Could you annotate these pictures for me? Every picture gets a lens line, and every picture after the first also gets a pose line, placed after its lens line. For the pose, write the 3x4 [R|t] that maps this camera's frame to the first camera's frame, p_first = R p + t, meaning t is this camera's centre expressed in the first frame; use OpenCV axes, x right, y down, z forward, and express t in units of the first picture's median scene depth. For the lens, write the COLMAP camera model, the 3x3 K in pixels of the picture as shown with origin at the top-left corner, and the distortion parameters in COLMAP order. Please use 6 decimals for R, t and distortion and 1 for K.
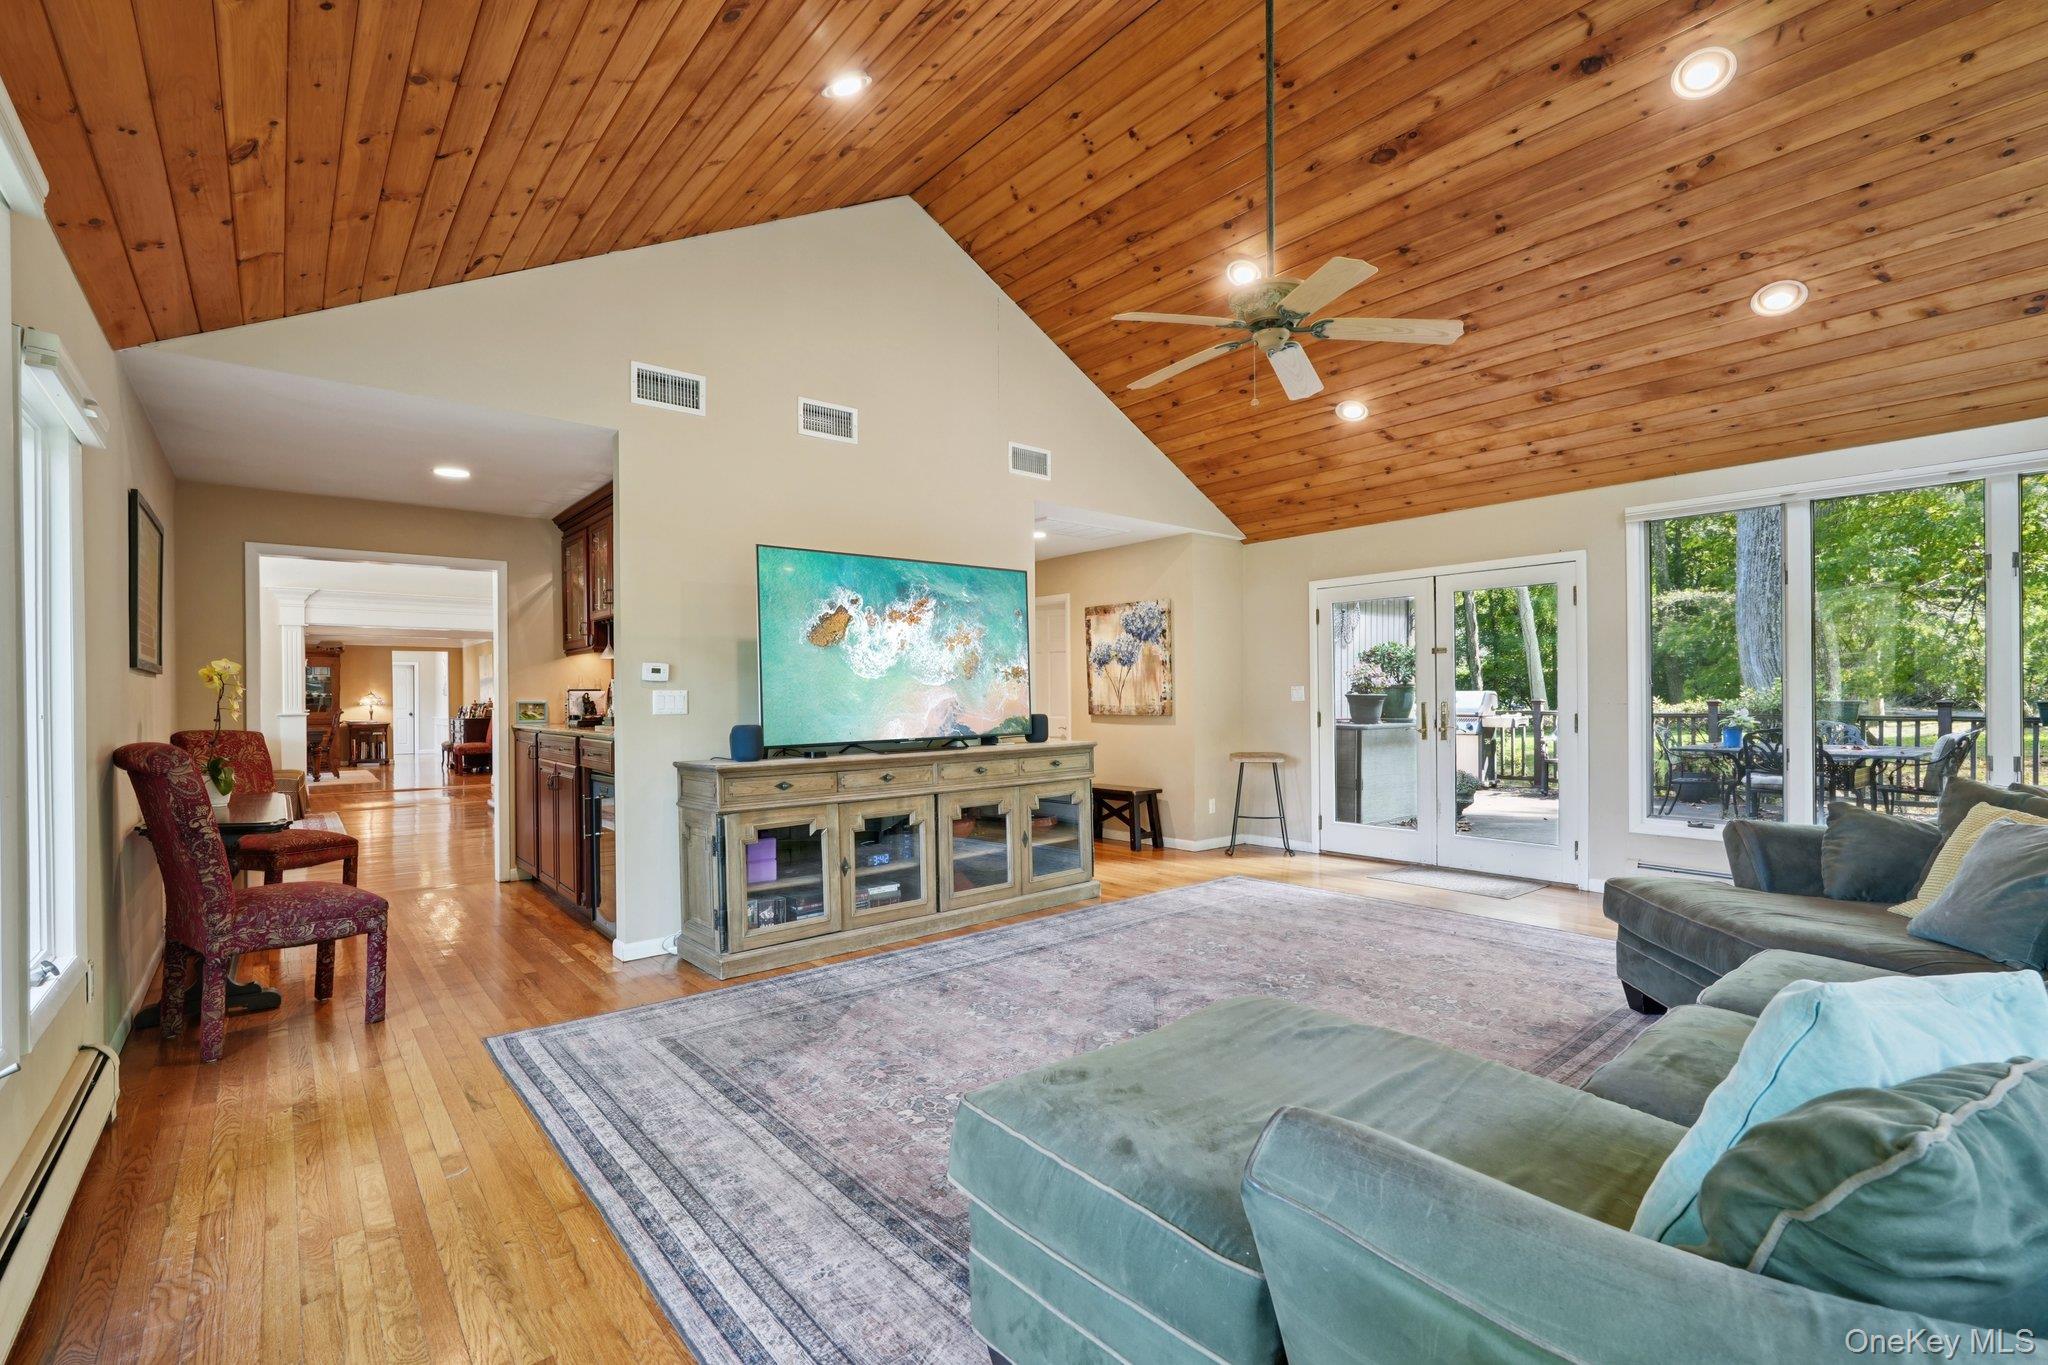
lens RADIAL K [[911.6, 0, 1014.1], [0, 911.6, 703.1], [0, 0, 1]] dist [-0.022182, 0.000254]
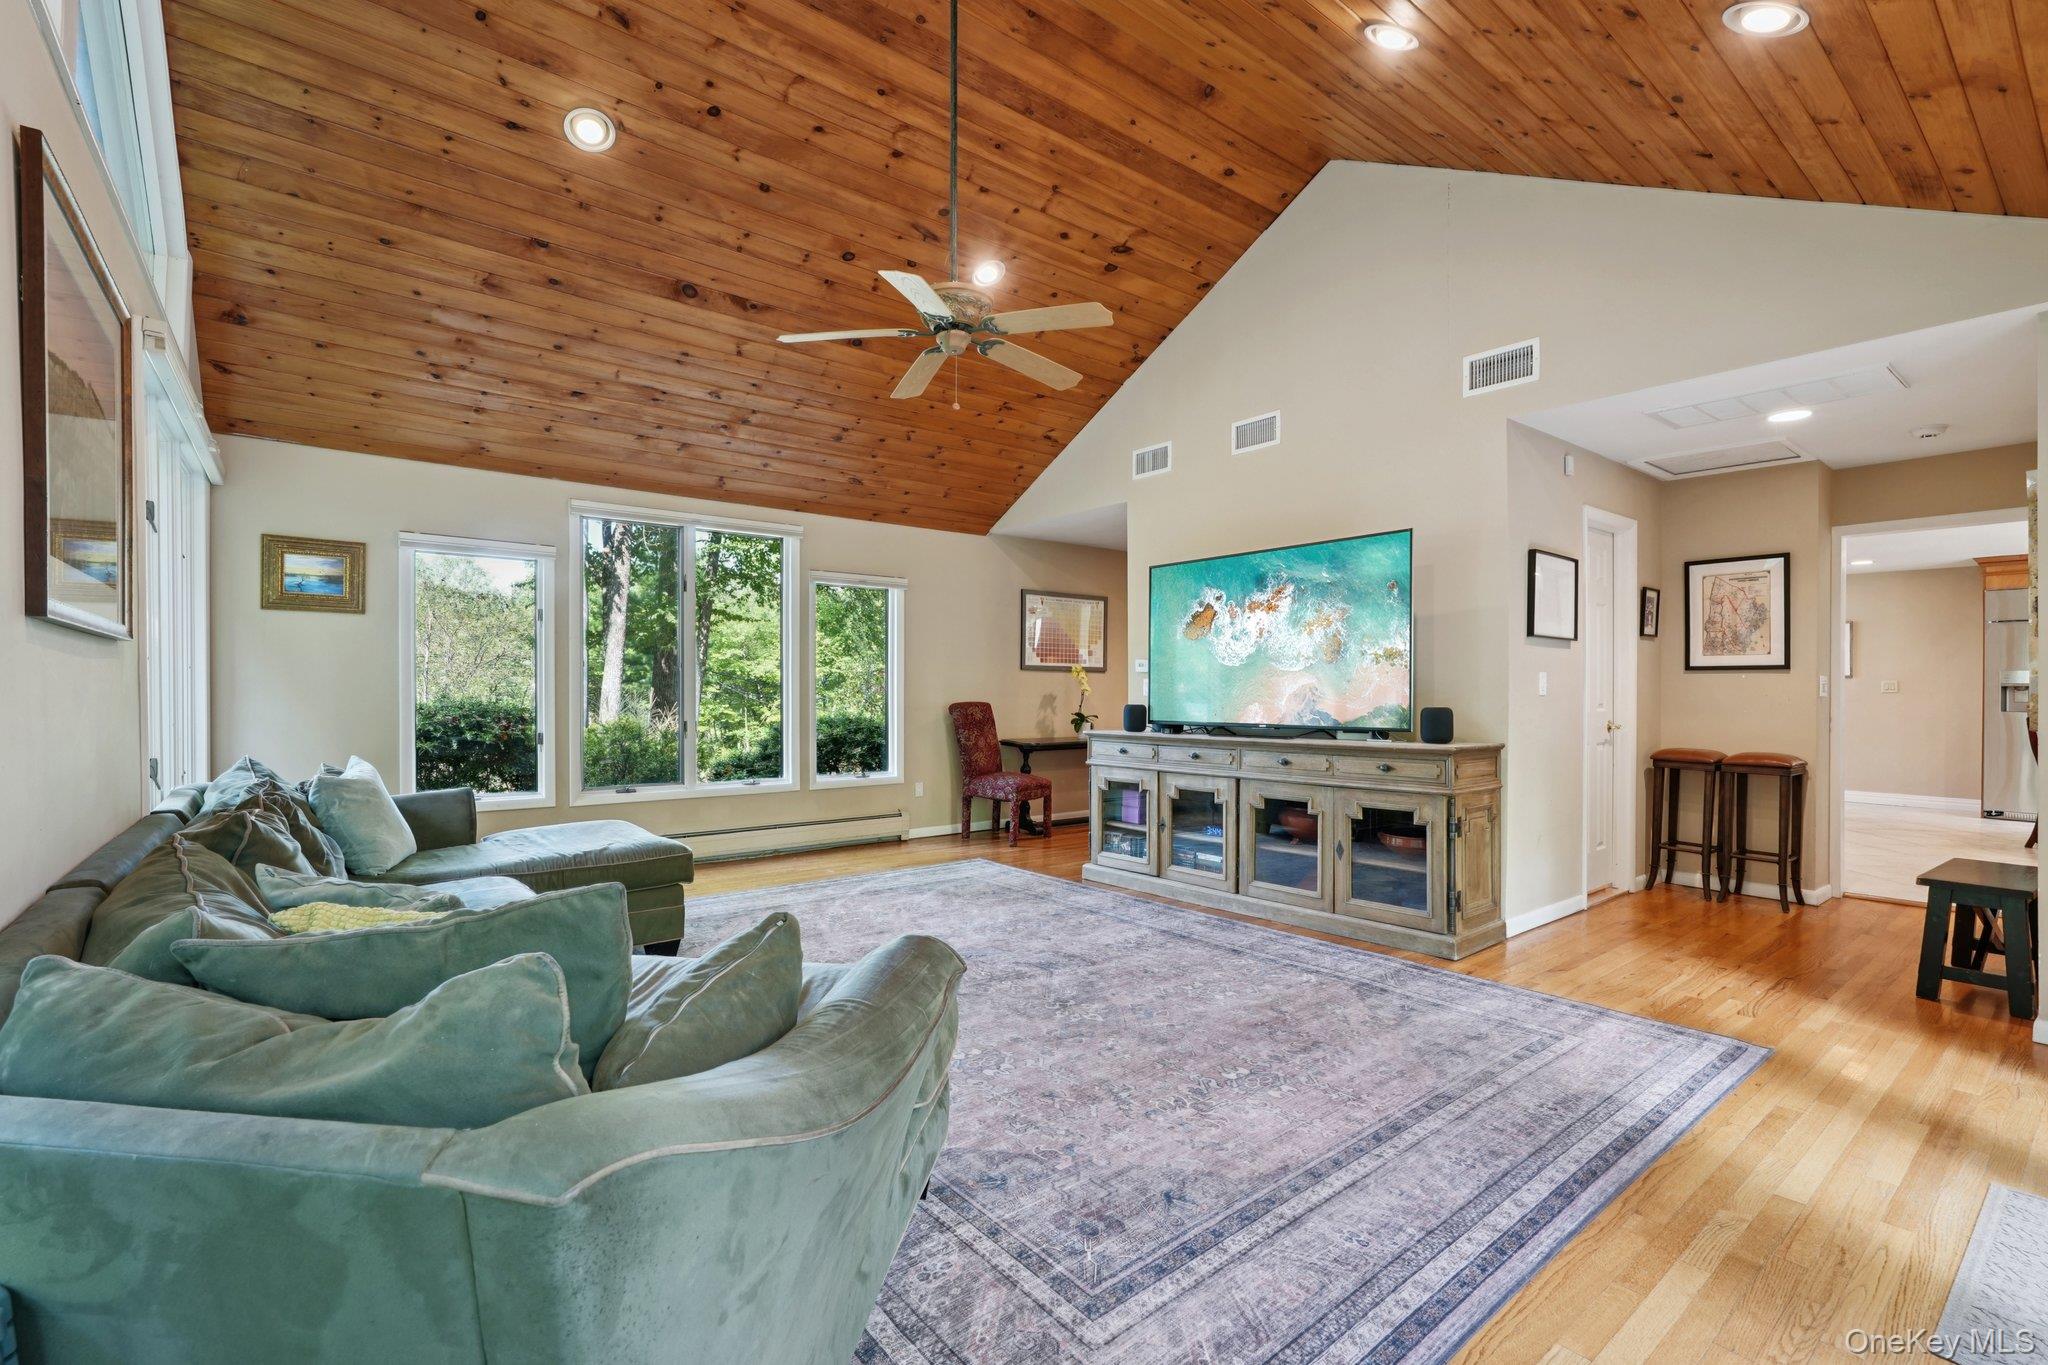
lens RADIAL K [[911.6, 0, 1018.4], [0, 911.6, 673.0], [0, 0, 1]] dist [-0.022182, 0.000254]
pose [[-0.004227, -0.000620, -0.999991, 0.917734], [-0.005577, 0.999984, -0.000596, -0.016742], [0.999976, 0.005574, -0.004231, 0.731809]]
